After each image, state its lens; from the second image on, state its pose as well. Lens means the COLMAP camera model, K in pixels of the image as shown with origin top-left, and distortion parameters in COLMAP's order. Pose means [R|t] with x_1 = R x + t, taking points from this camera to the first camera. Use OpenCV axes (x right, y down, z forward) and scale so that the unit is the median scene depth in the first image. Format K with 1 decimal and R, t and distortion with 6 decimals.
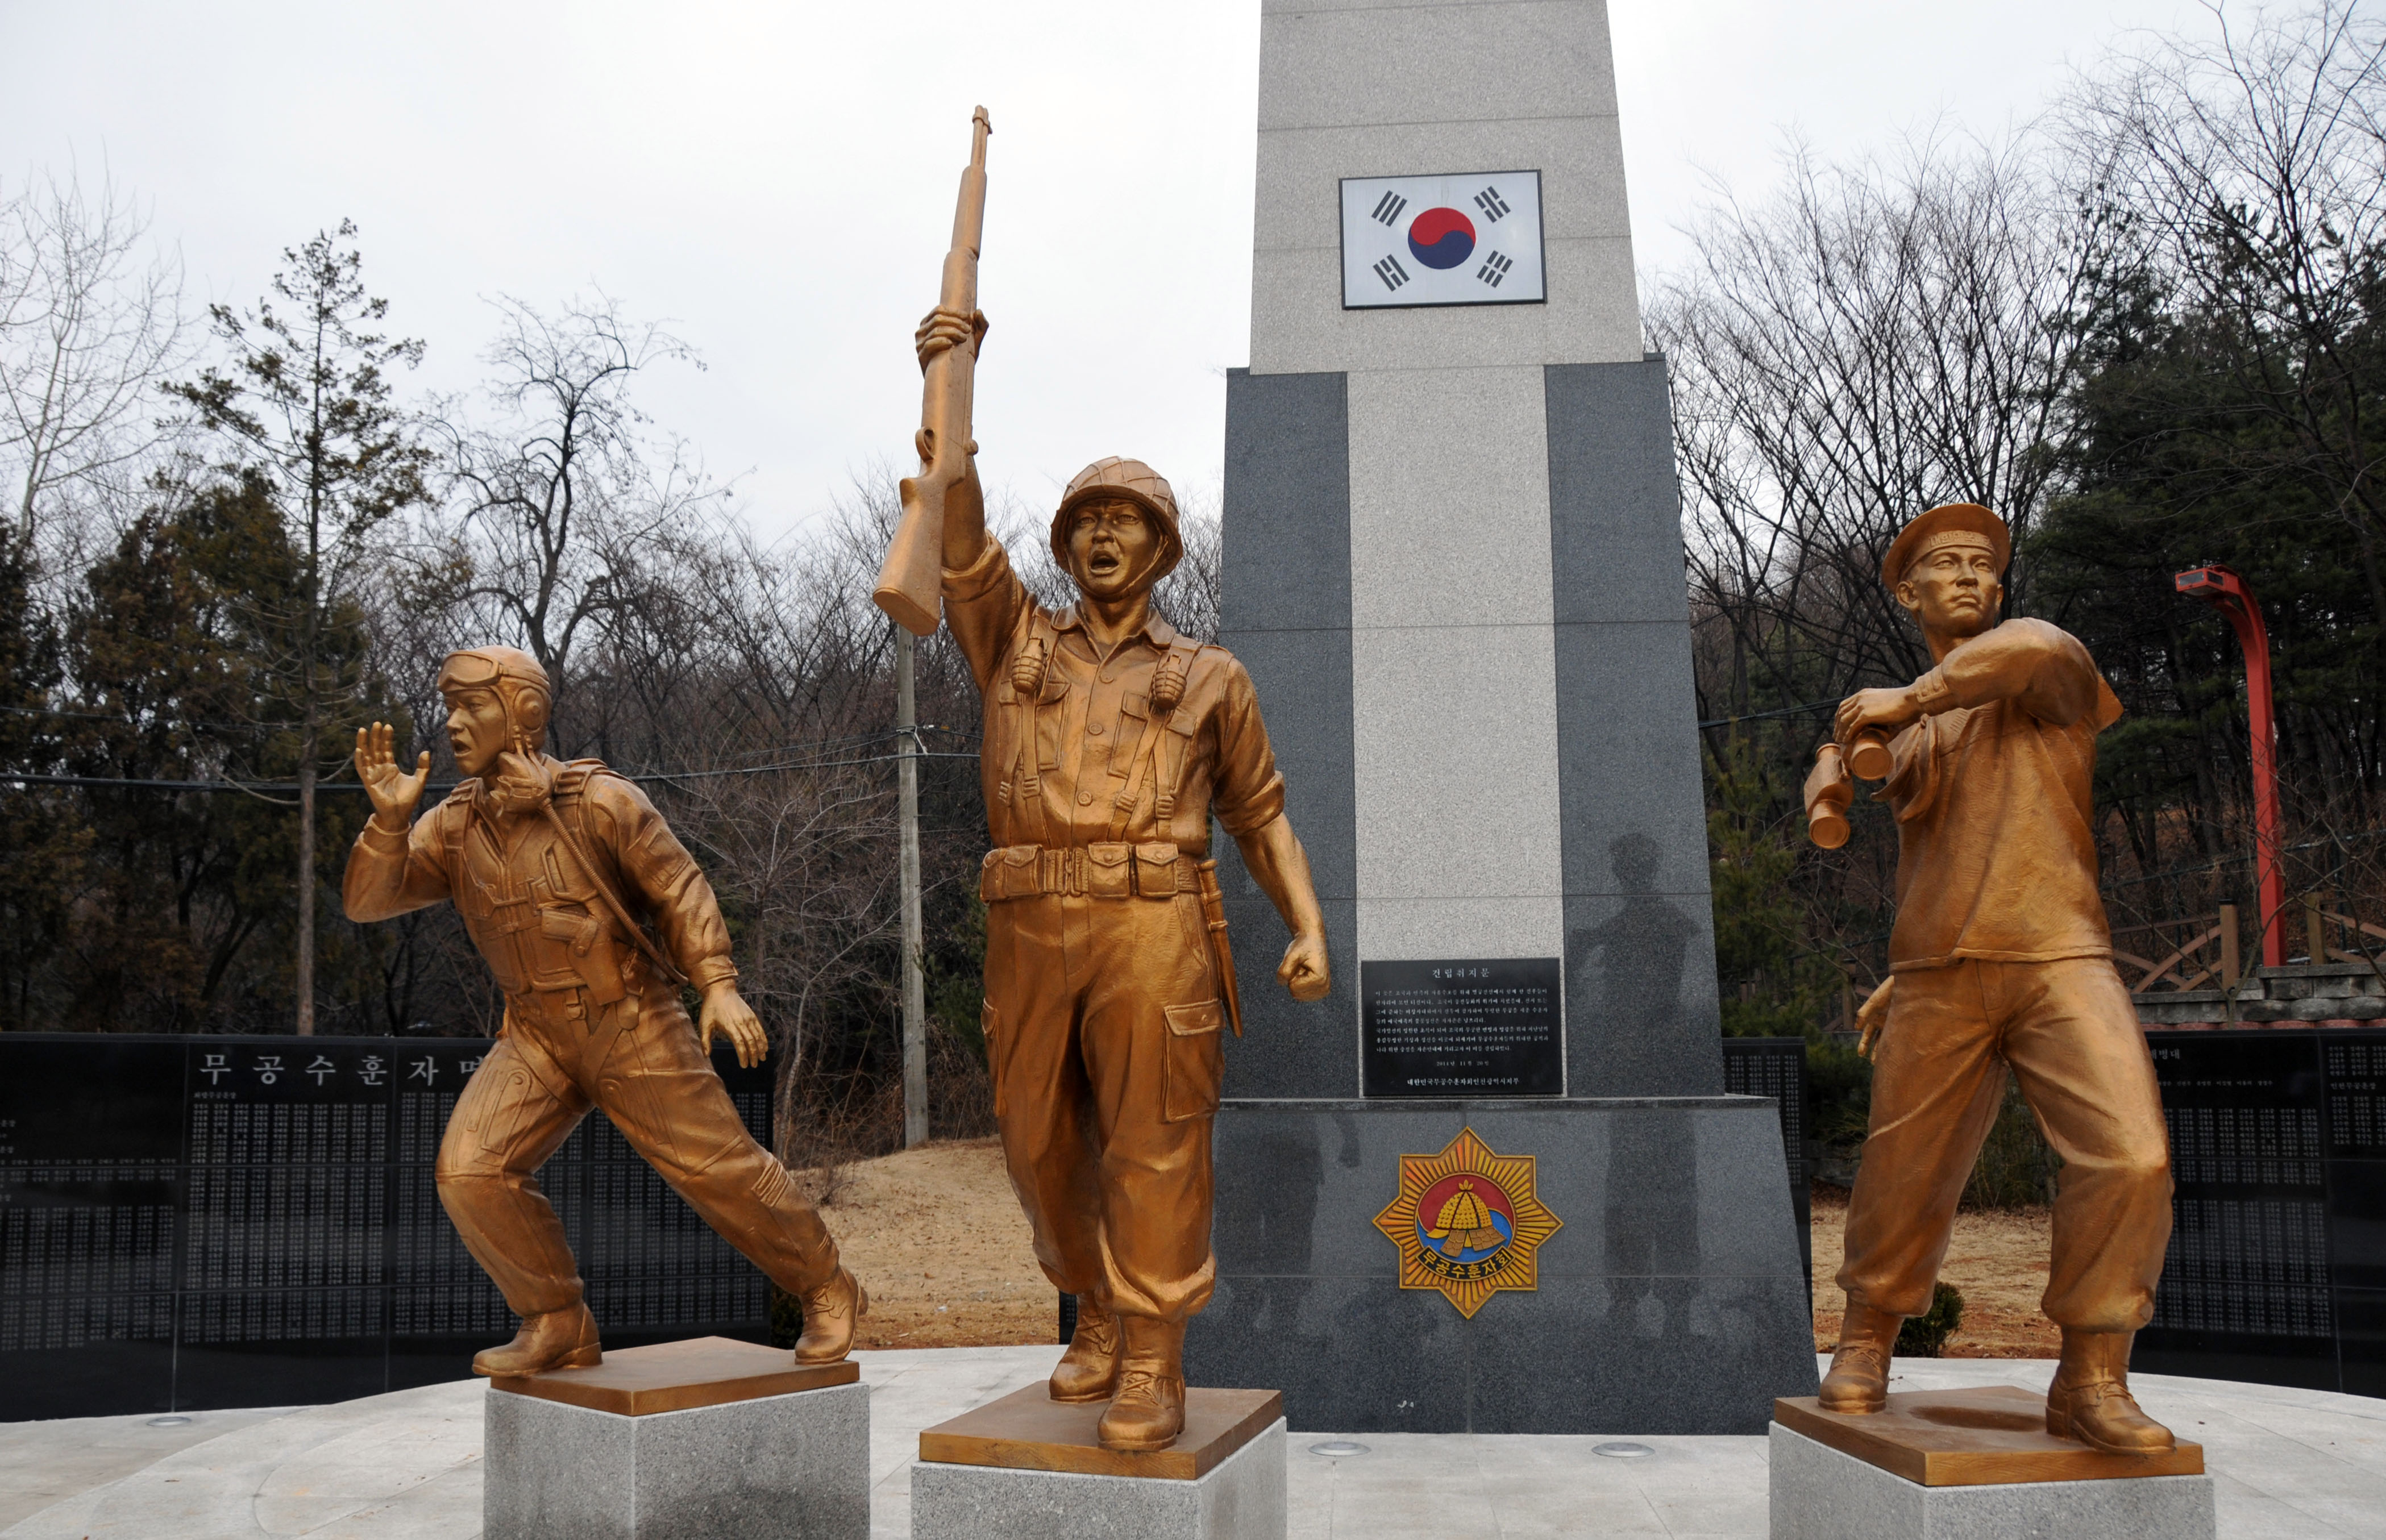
lens RADIAL K [[1957.4, 0, 1168.1], [0, 1957.4, 777.7], [0, 0, 1]] dist [-0.129952, 0.053804]
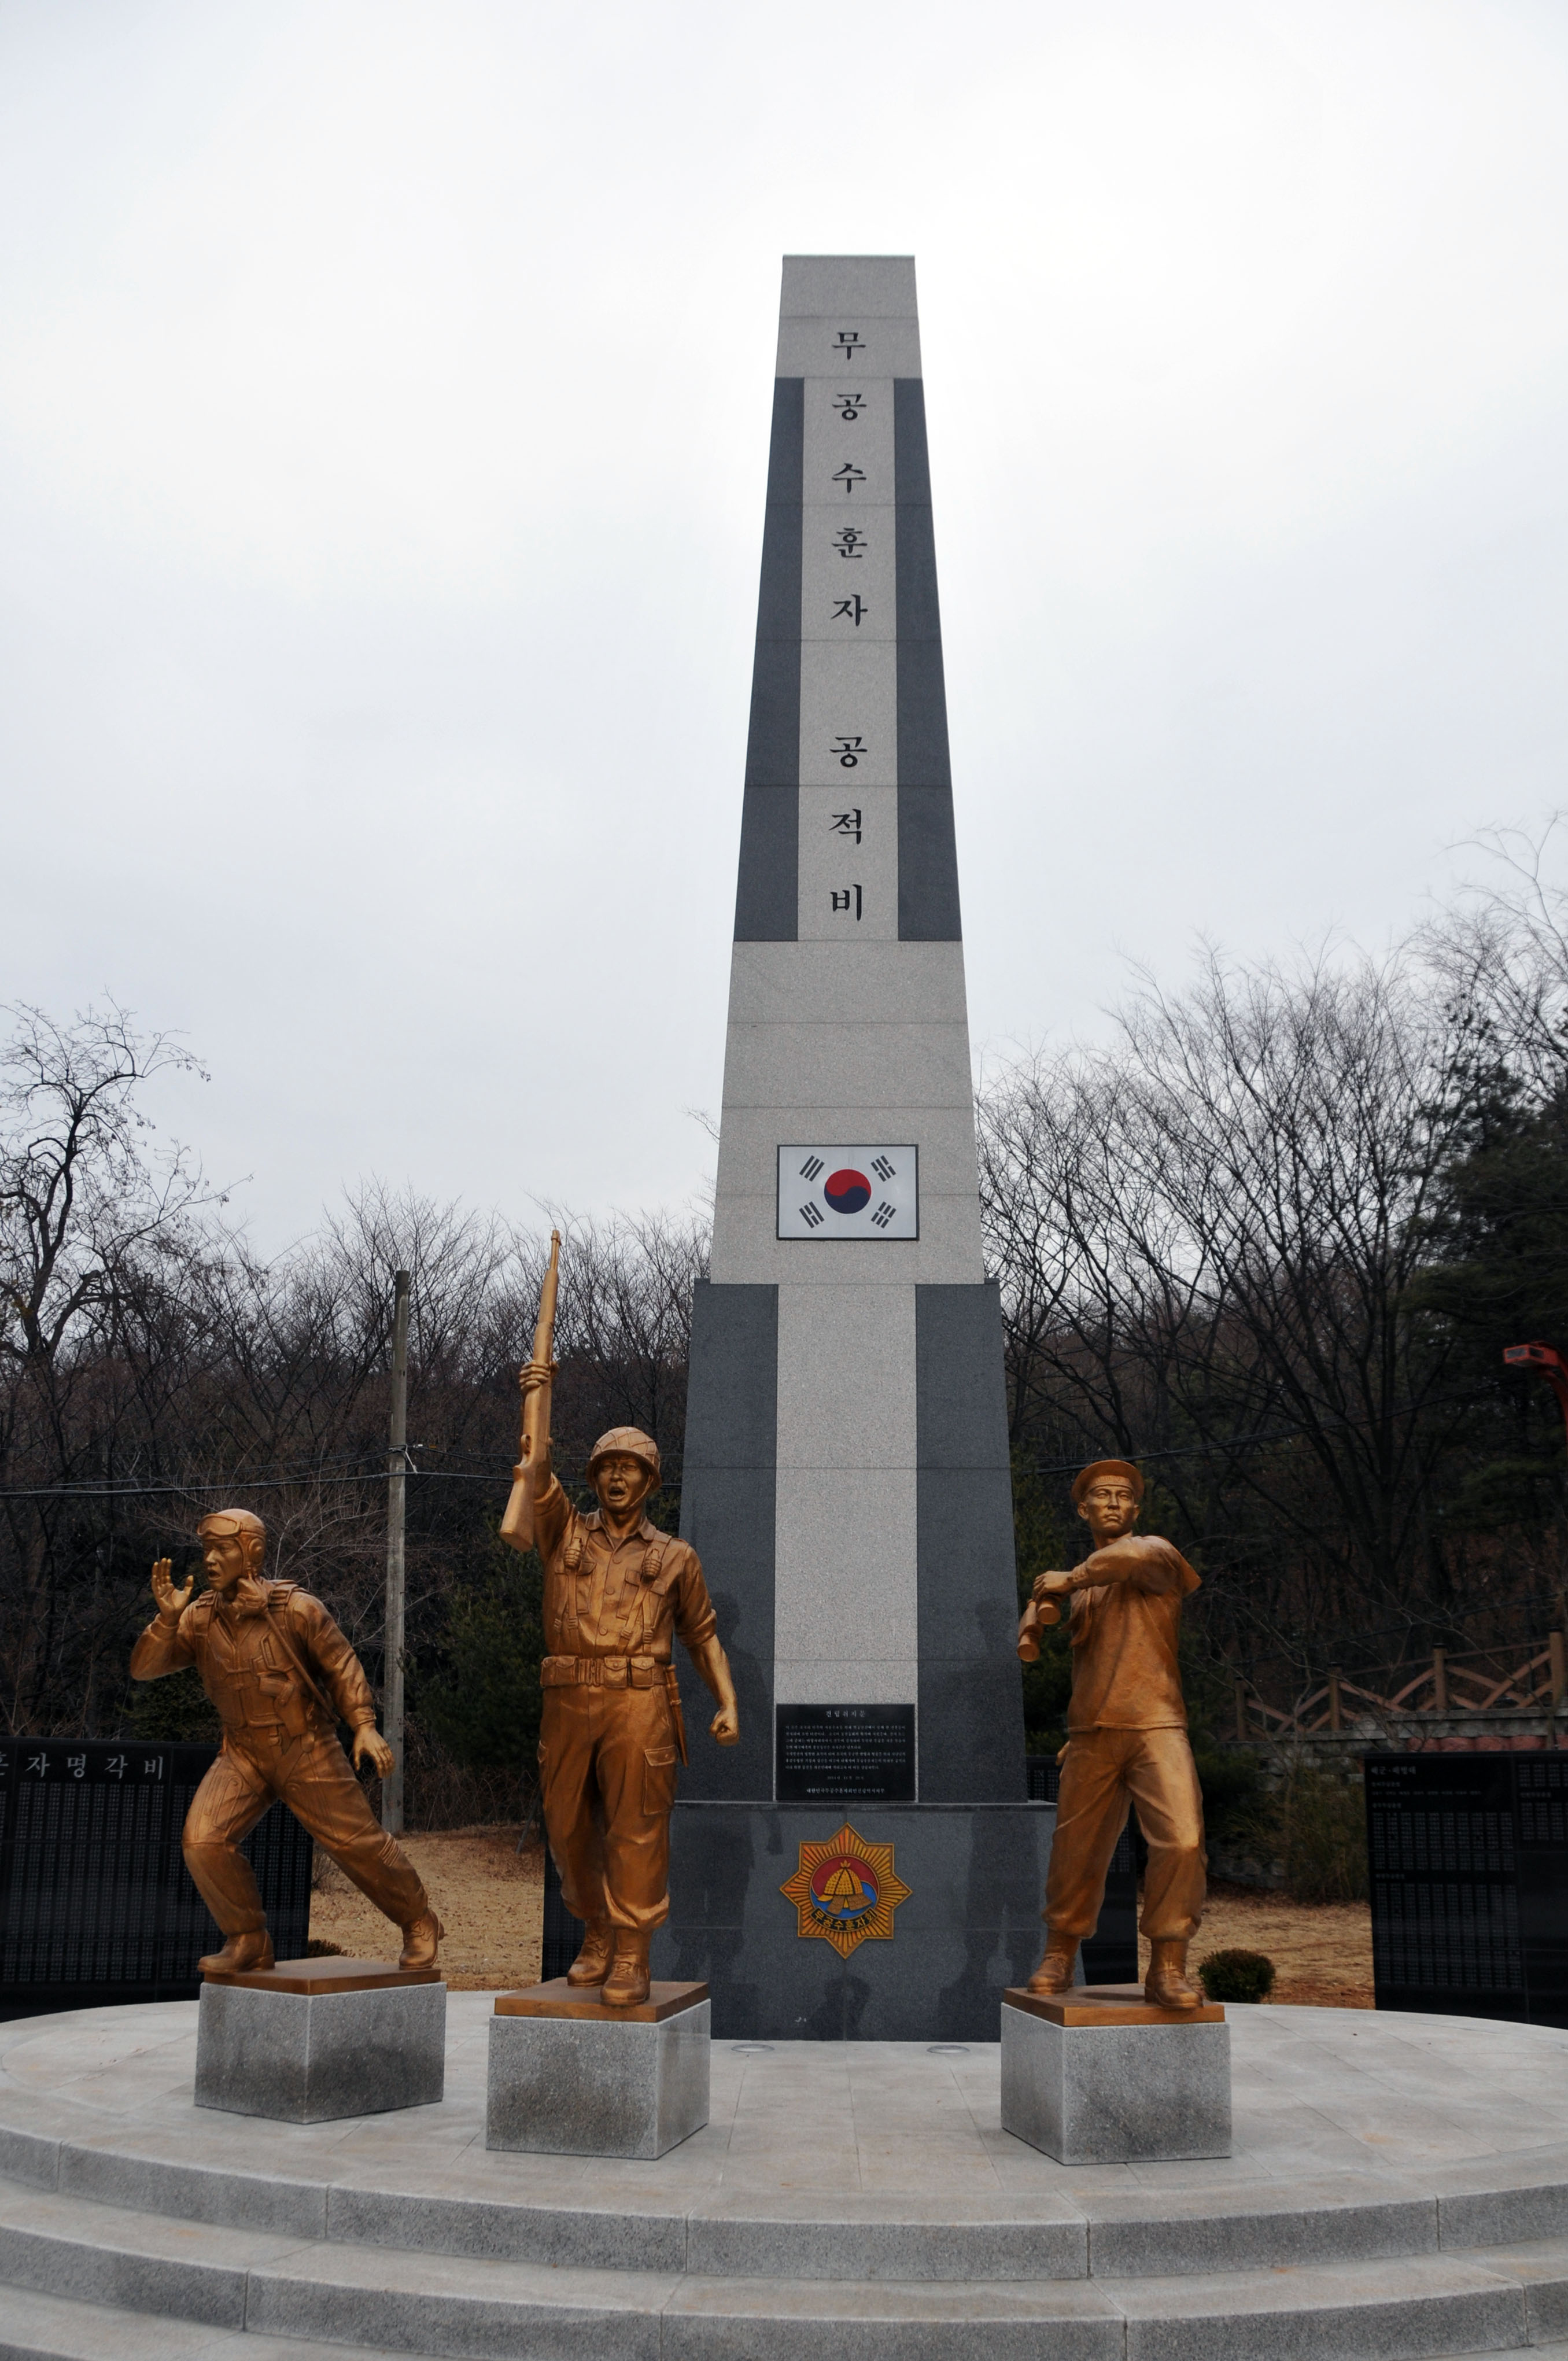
lens RADIAL K [[1934.9, 0, 805.5], [0, 1934.9, 1200.8], [0, 0, 1]] dist [-0.143254, 0.055363]
pose [[0.995863, 0.033928, 0.084292, -0.010248], [-0.021873, 0.989906, -0.140026, -0.071427], [-0.088192, 0.137603, 0.986553, -0.415553]]
